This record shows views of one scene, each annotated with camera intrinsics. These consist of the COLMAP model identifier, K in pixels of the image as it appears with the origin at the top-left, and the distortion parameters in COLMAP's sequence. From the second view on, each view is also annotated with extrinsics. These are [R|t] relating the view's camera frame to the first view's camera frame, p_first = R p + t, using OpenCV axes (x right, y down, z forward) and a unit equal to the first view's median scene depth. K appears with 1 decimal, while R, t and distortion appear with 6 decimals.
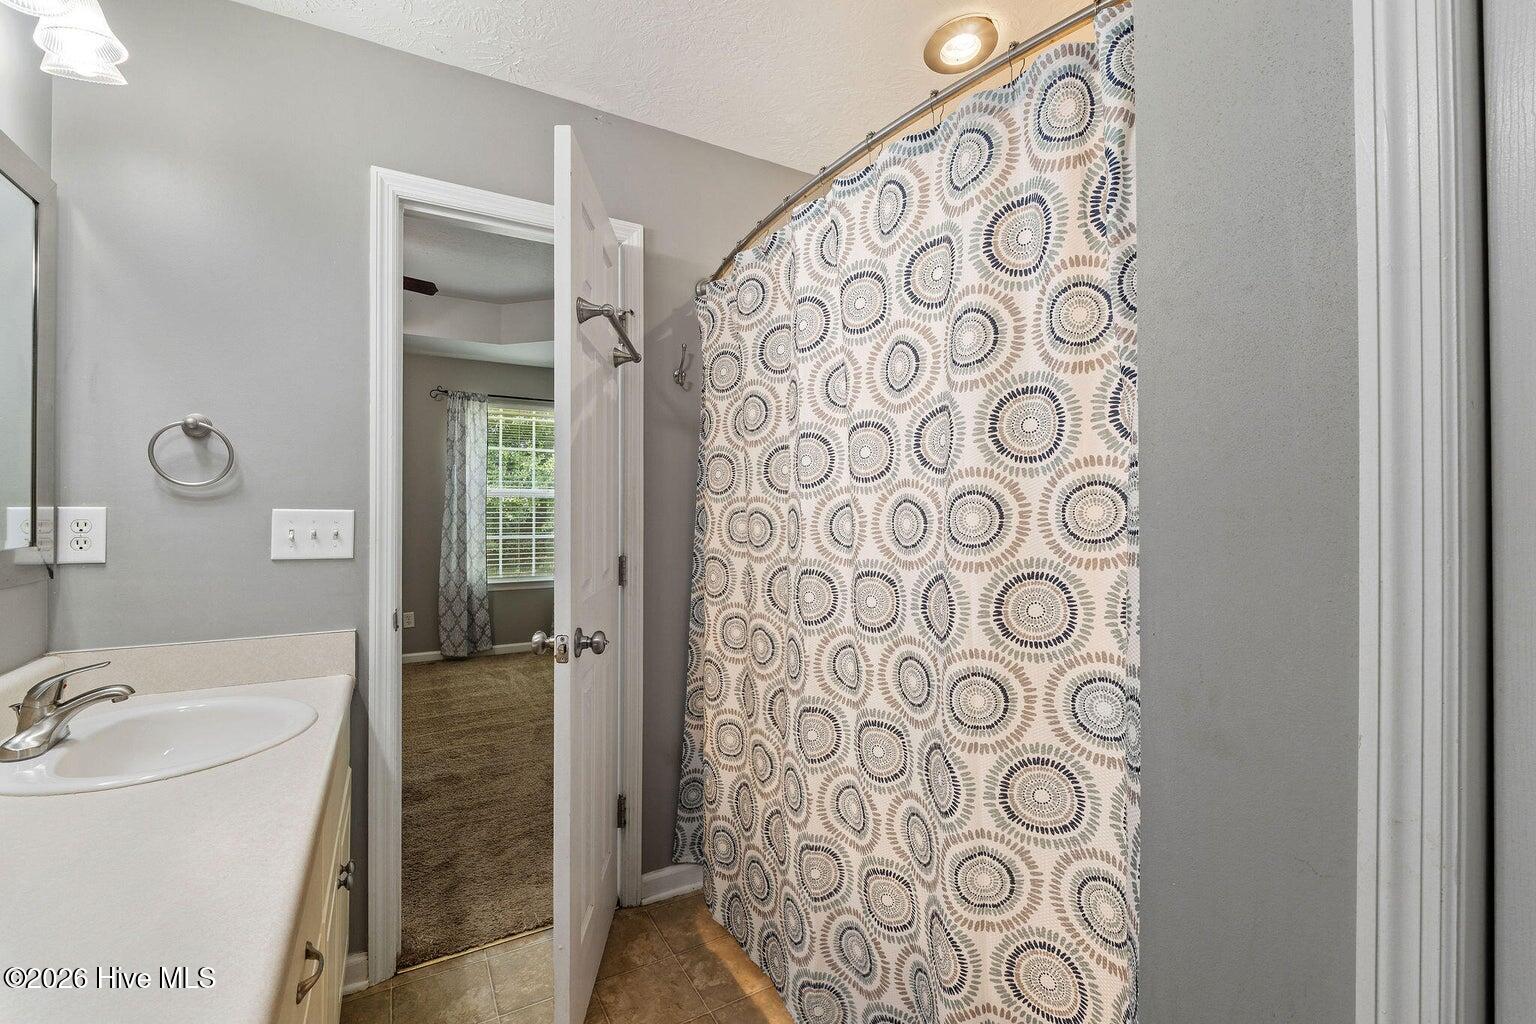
lens RADIAL K [[647.7, 0, 762.8], [0, 647.7, 504.3], [0, 0, 1]] dist [0.002924, -0.000337]
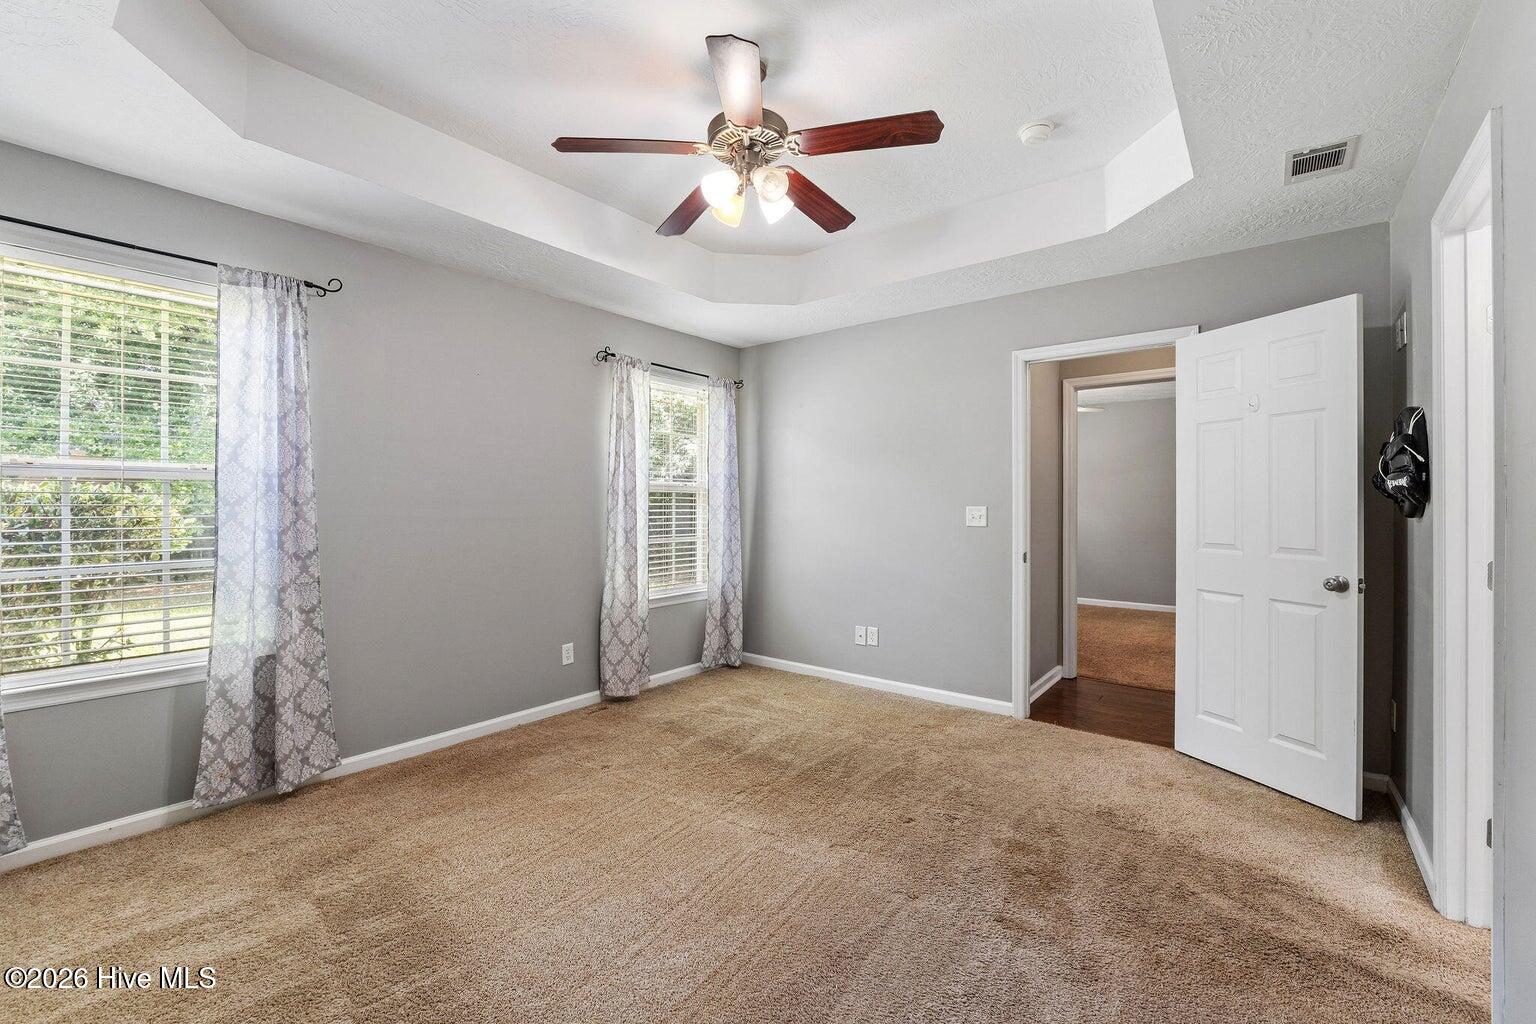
lens RADIAL K [[647.7, 0, 772.2], [0, 647.7, 499.0], [0, 0, 1]] dist [0.002924, -0.000337]
pose [[0.919416, 0.009284, 0.393177, -0.608607], [-0.010446, 0.999945, 0.000817, -0.004488], [-0.393148, -0.004858, 0.919462, 0.211103]]
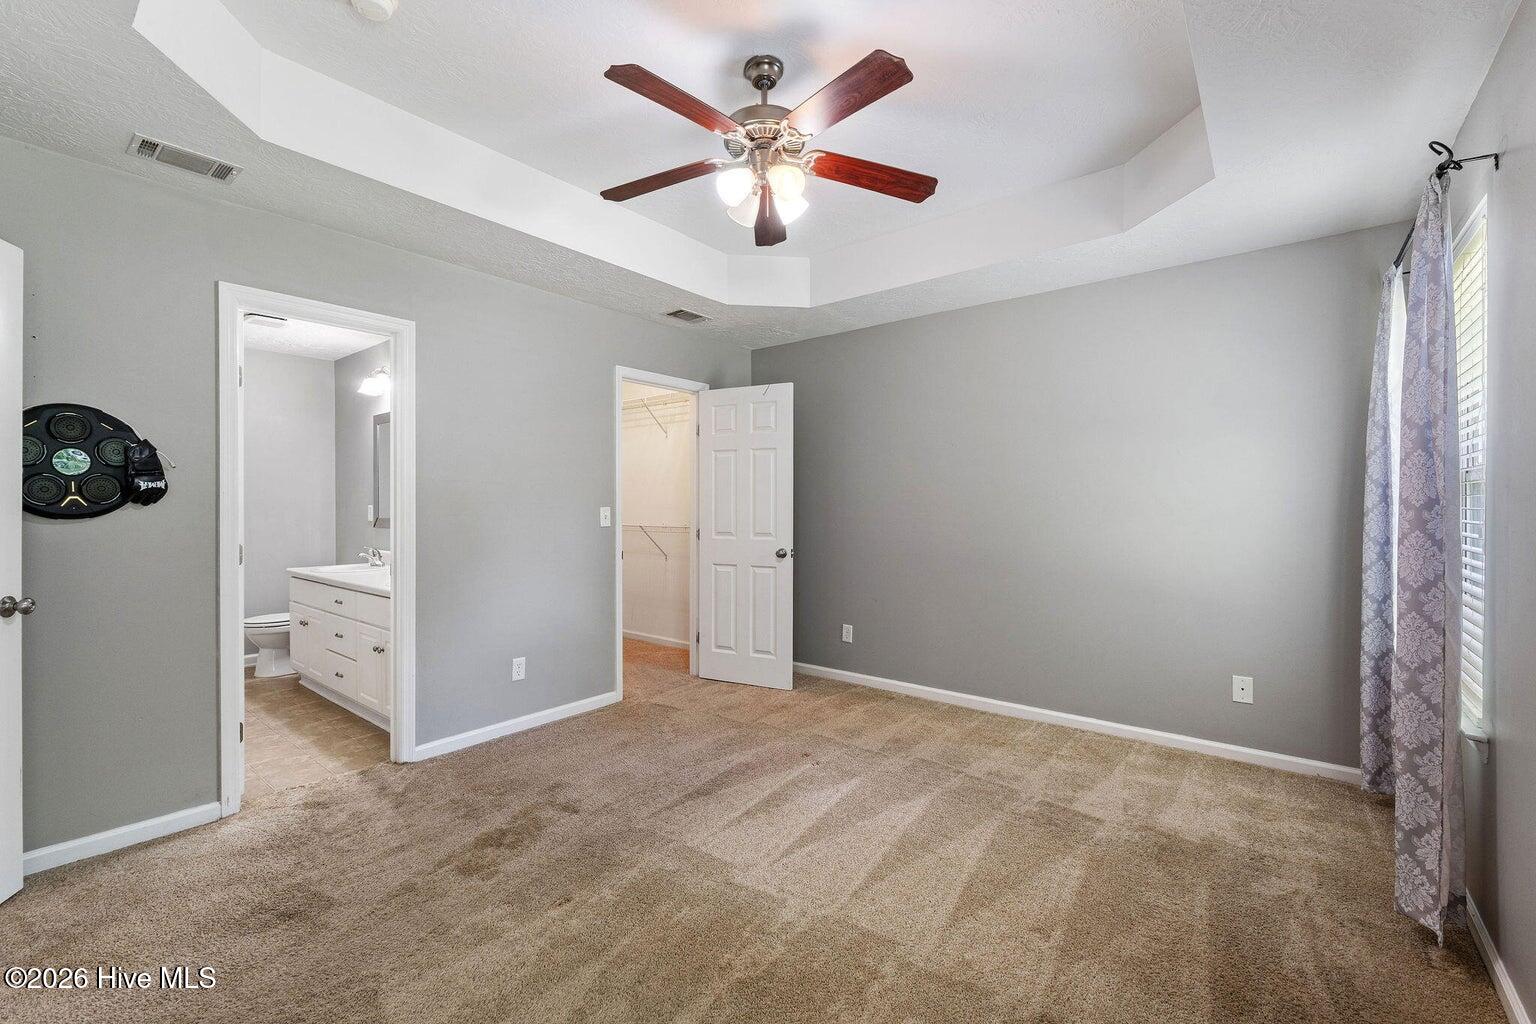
lens RADIAL K [[647.7, 0, 757.5], [0, 647.7, 520.0], [0, 0, 1]] dist [0.002924, -0.000337]
pose [[-0.934879, 0.012750, -0.354736, -0.294484], [0.005257, 0.999742, 0.022080, -0.000674], [0.354926, 0.018778, -0.934706, 1.023886]]
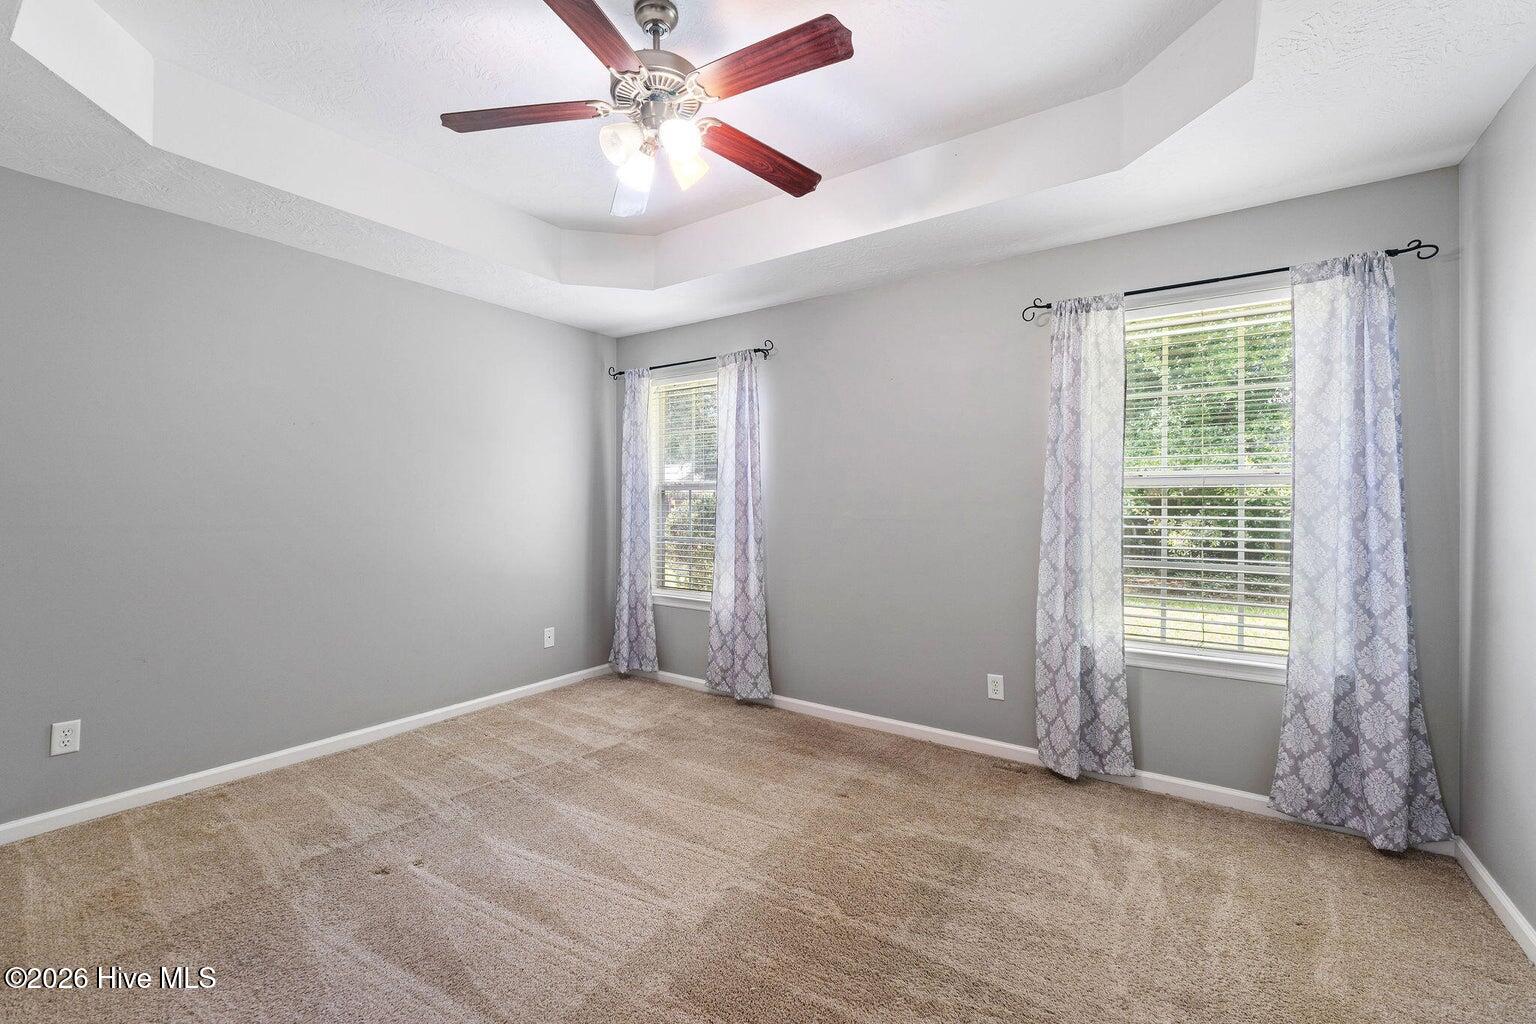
lens RADIAL K [[647.7, 0, 752.5], [0, 647.7, 507.1], [0, 0, 1]] dist [0.002924, -0.000337]
pose [[0.441033, 0.004549, -0.897479, -0.086111], [-0.004391, 0.999986, 0.002910, 0.004553], [0.897480, 0.002658, 0.441047, 0.504149]]
